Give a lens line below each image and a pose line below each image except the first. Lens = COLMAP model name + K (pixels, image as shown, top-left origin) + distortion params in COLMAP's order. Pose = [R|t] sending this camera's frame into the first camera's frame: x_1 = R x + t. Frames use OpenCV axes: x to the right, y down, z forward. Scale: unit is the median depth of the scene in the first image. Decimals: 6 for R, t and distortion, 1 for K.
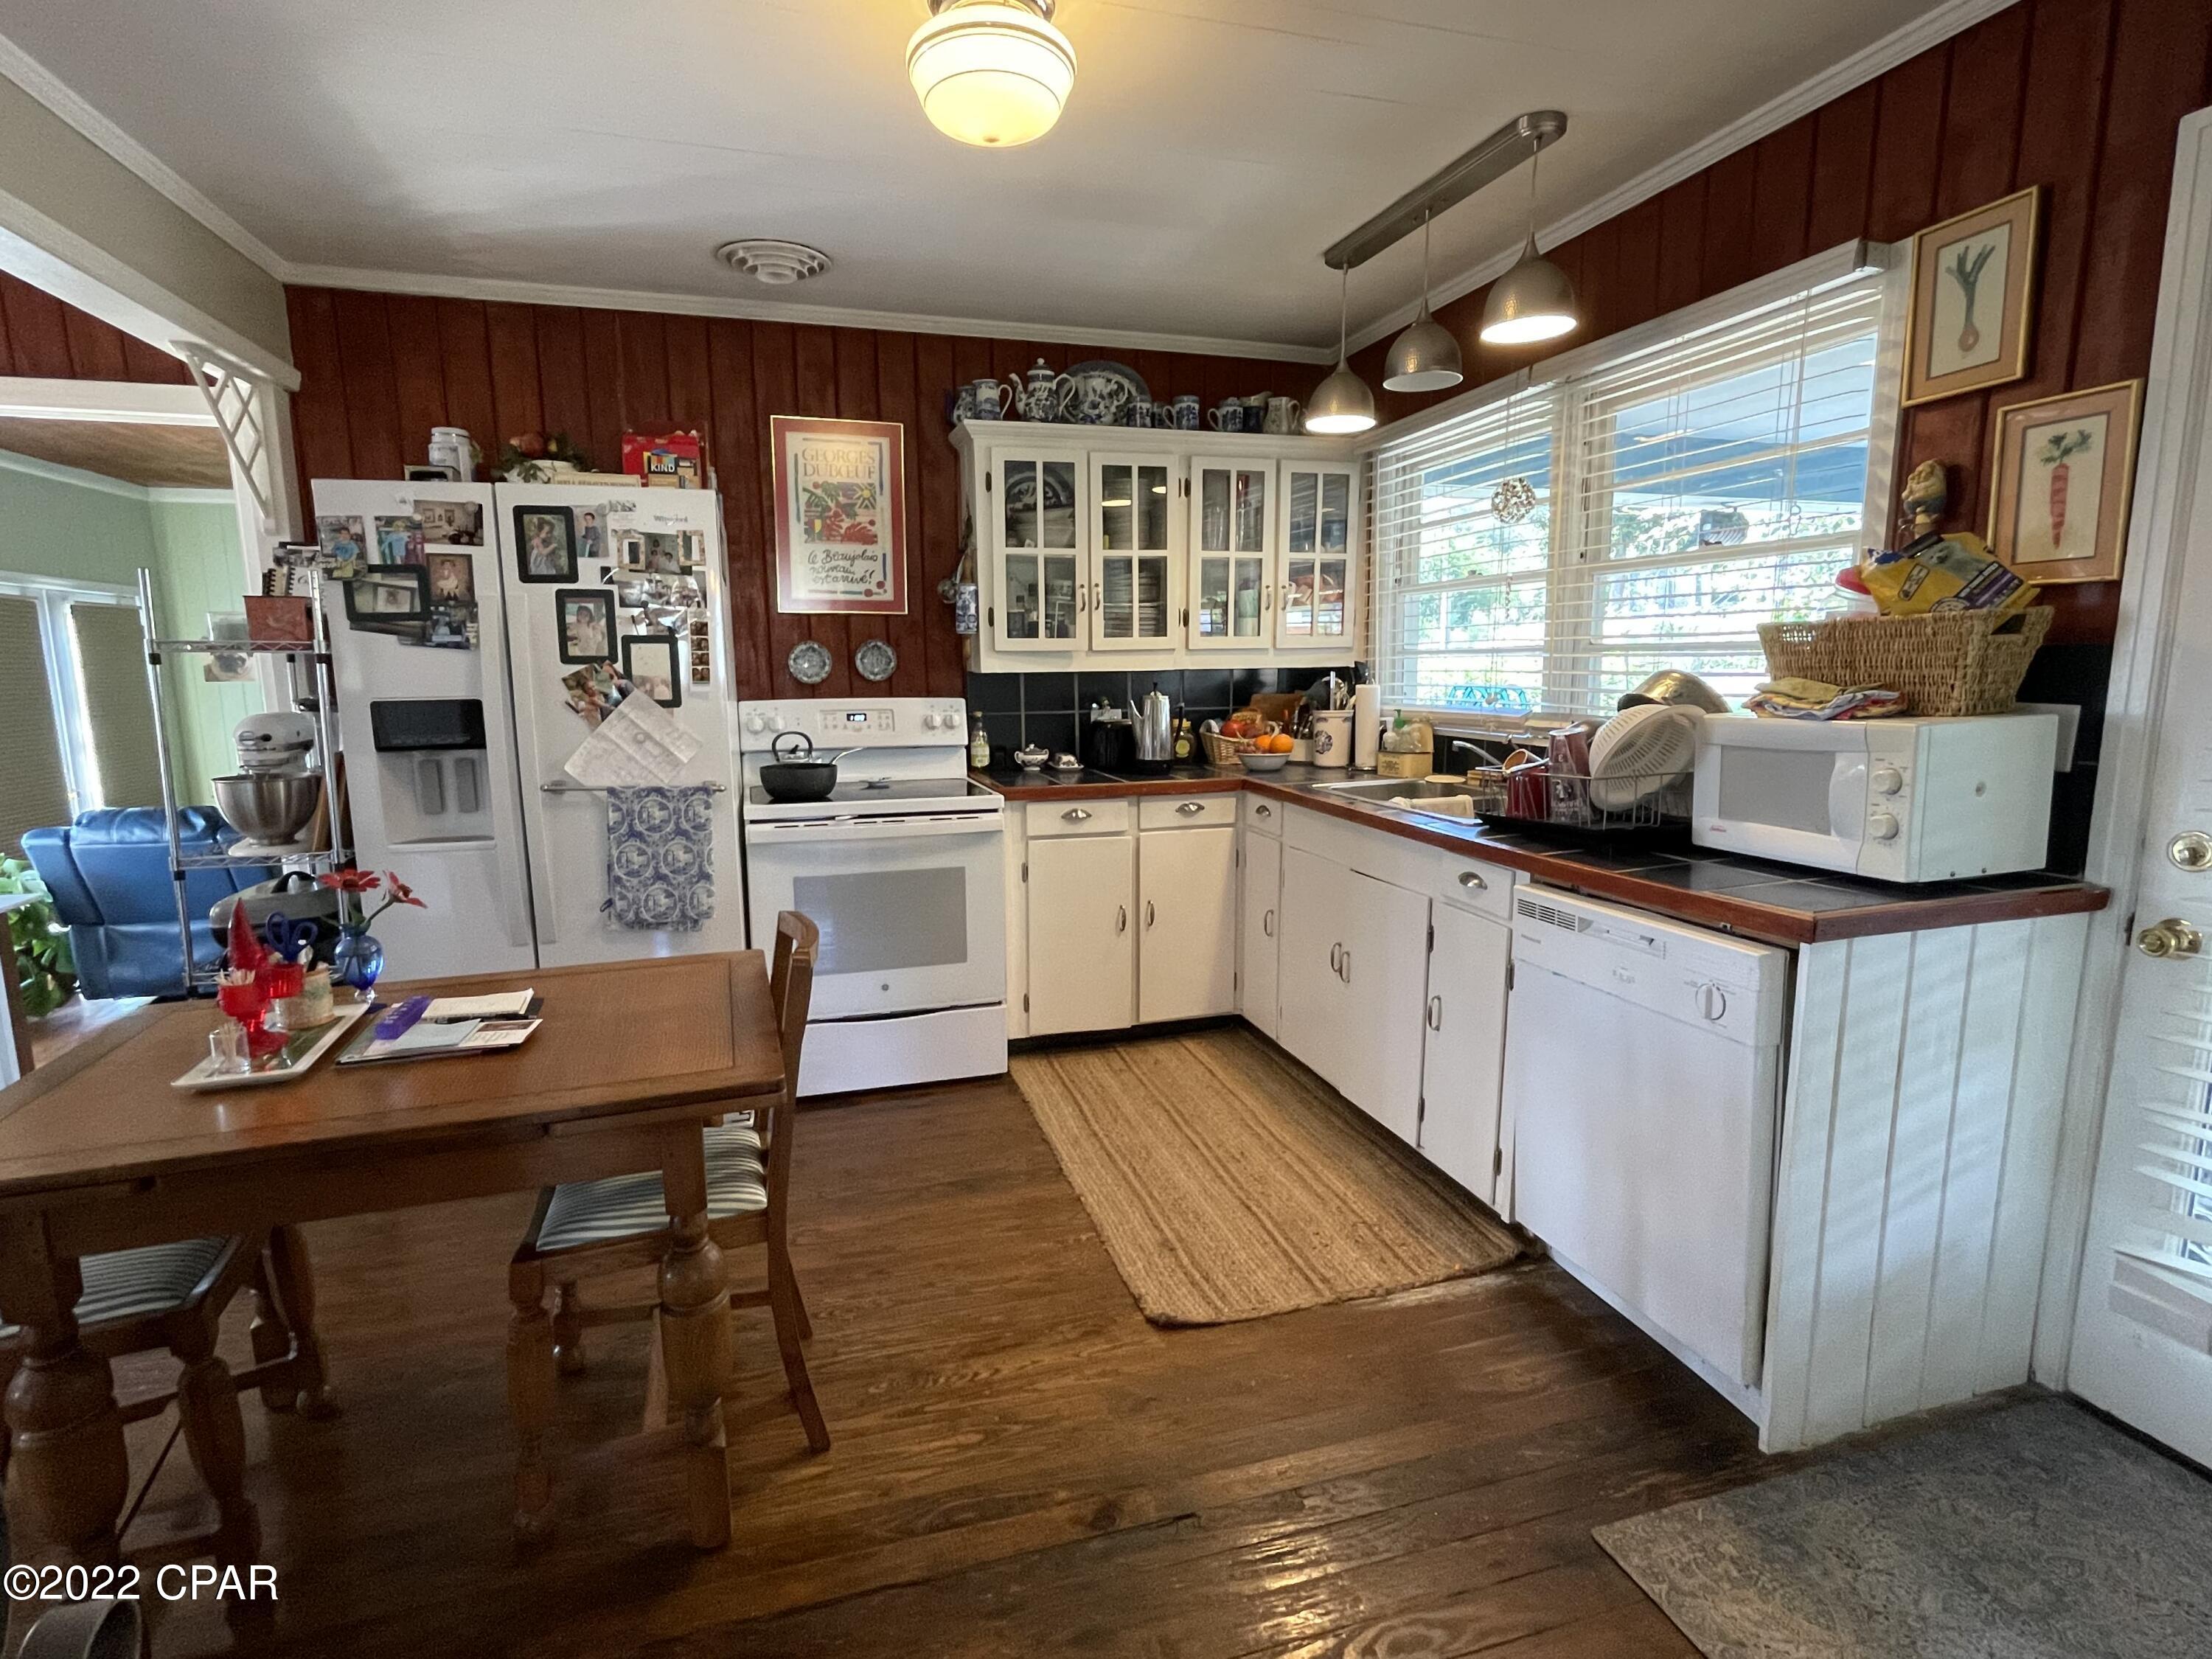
lens RADIAL K [[1074.8, 0, 1088.3], [0, 1074.8, 835.9], [0, 0, 1]] dist [-0.003757, -0.000488]
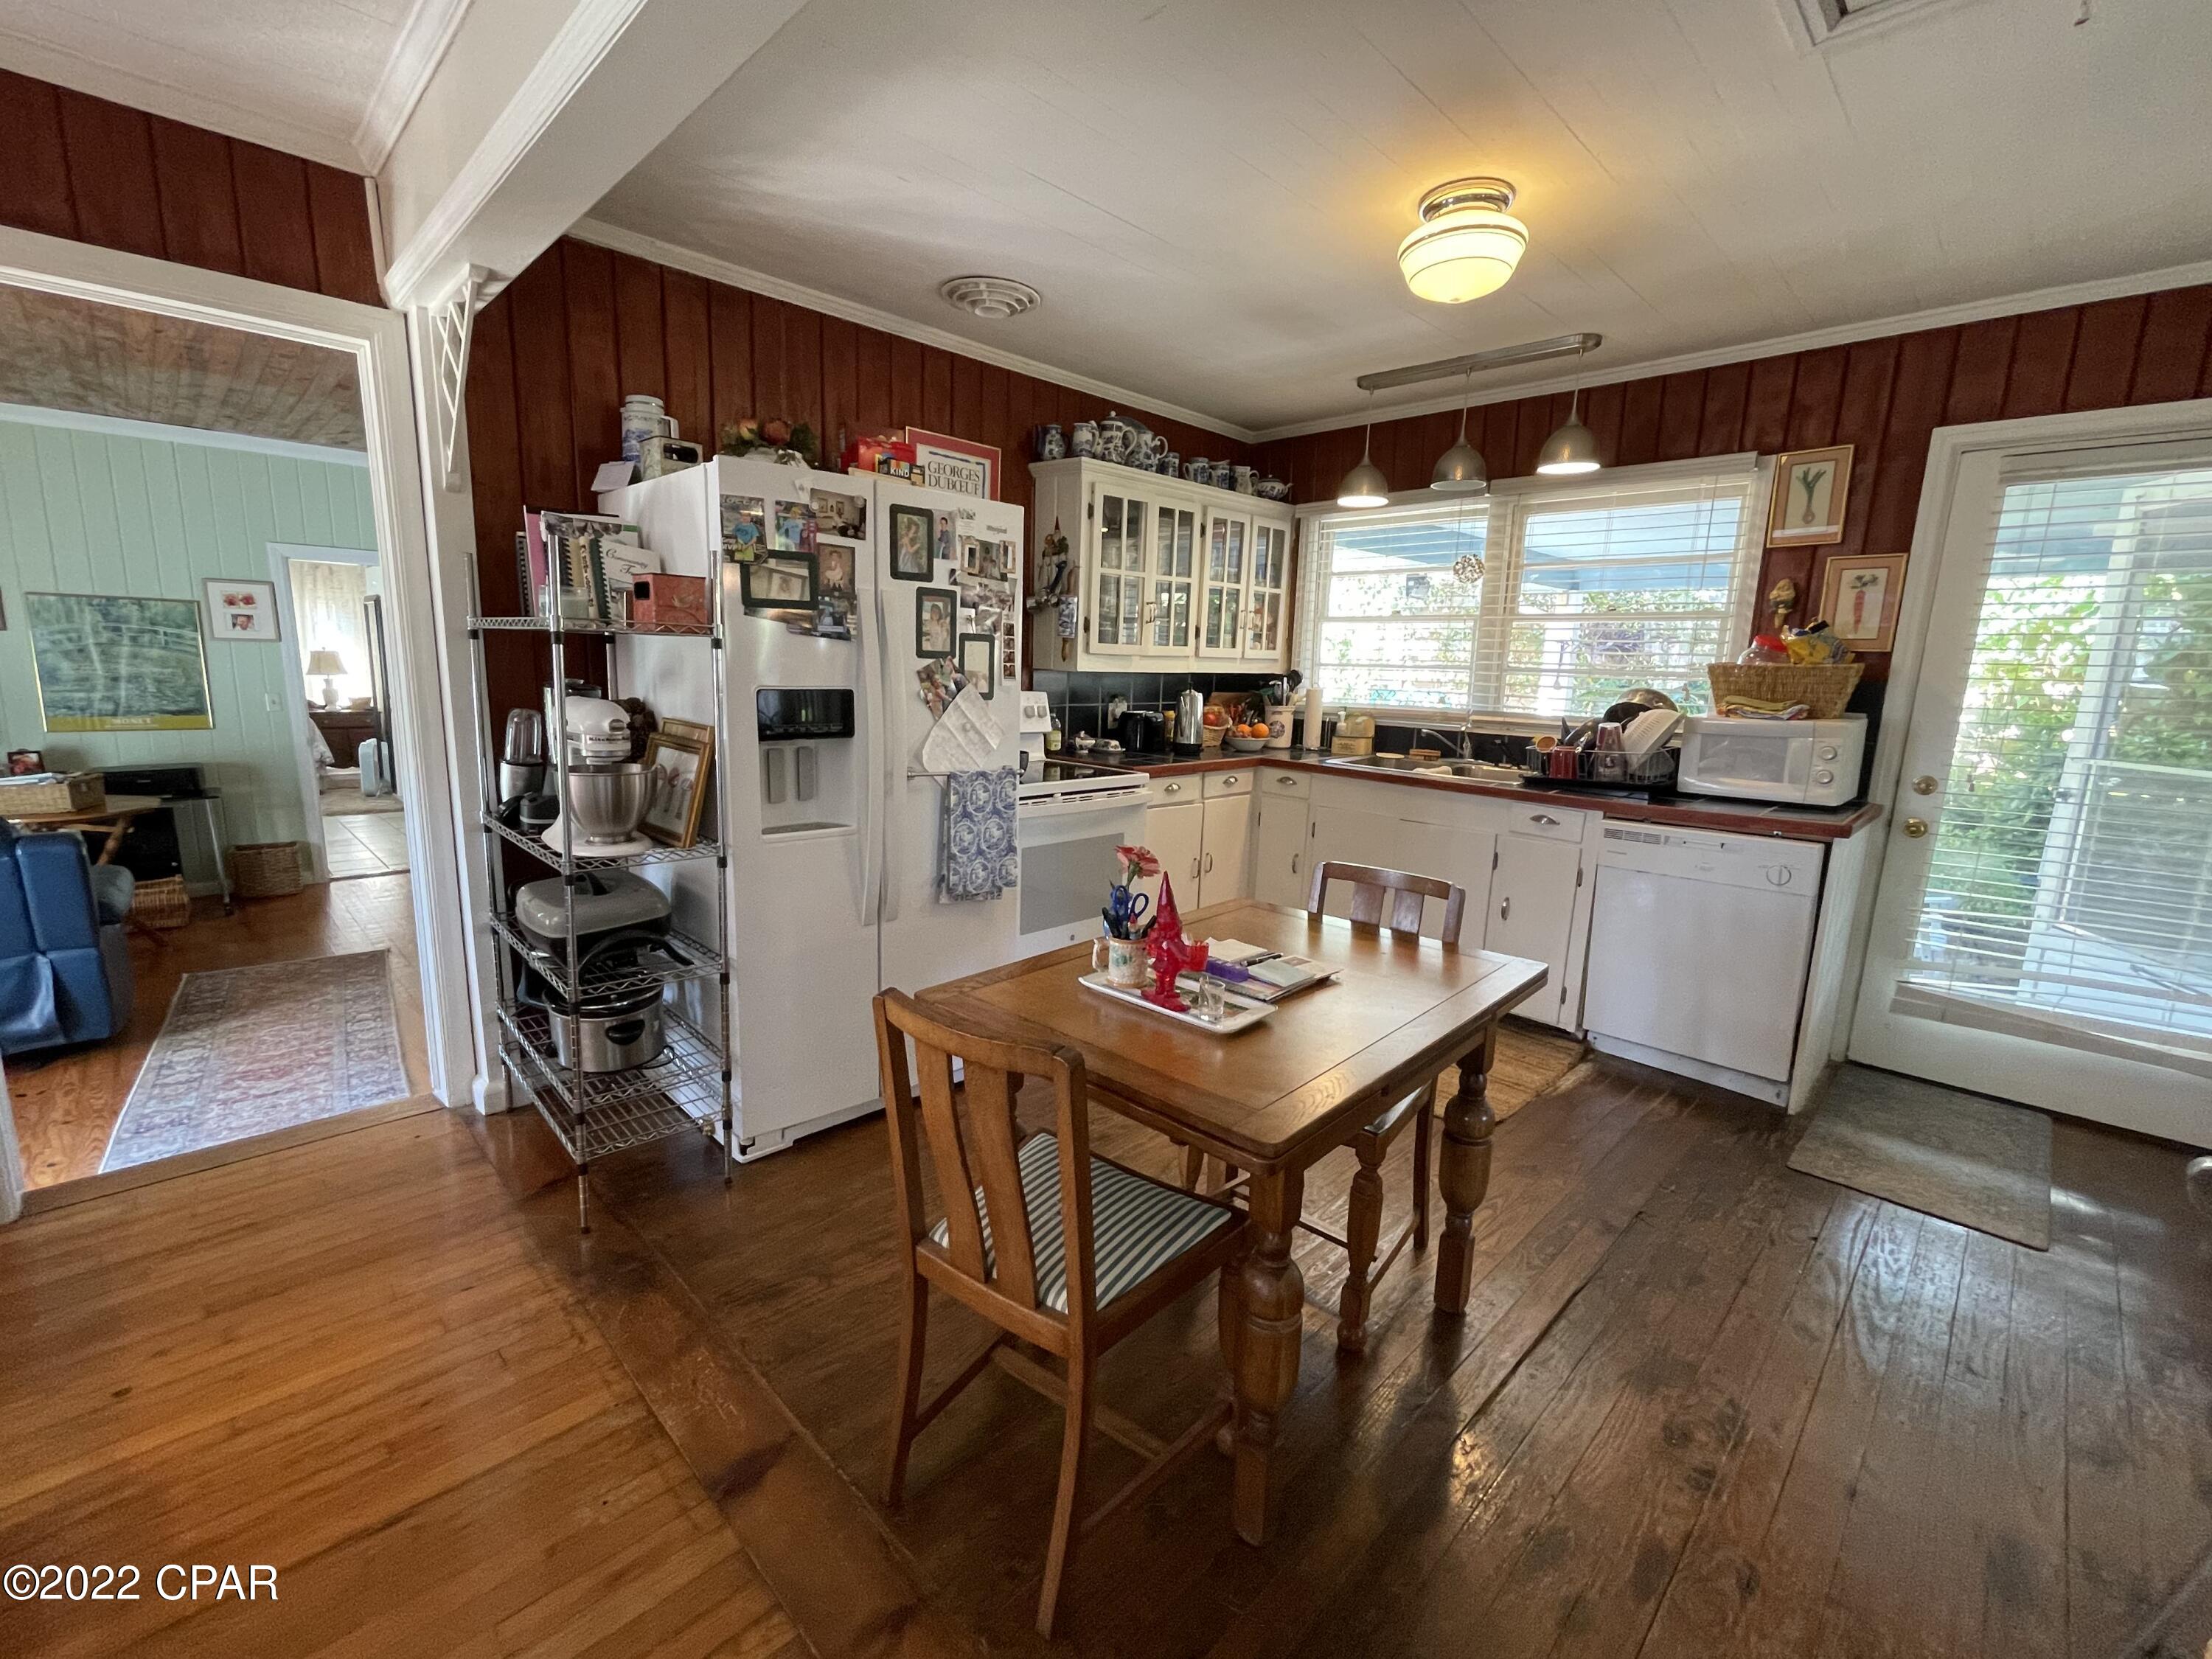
lens RADIAL K [[940.2, 0, 1104.2], [0, 940.2, 833.1], [0, 0, 1]] dist [0.020830, -0.017223]
pose [[0.877759, -0.051688, 0.476305, -0.780943], [0.038643, 0.998562, 0.037150, -0.013609], [-0.477541, -0.014203, 0.878495, 0.087696]]
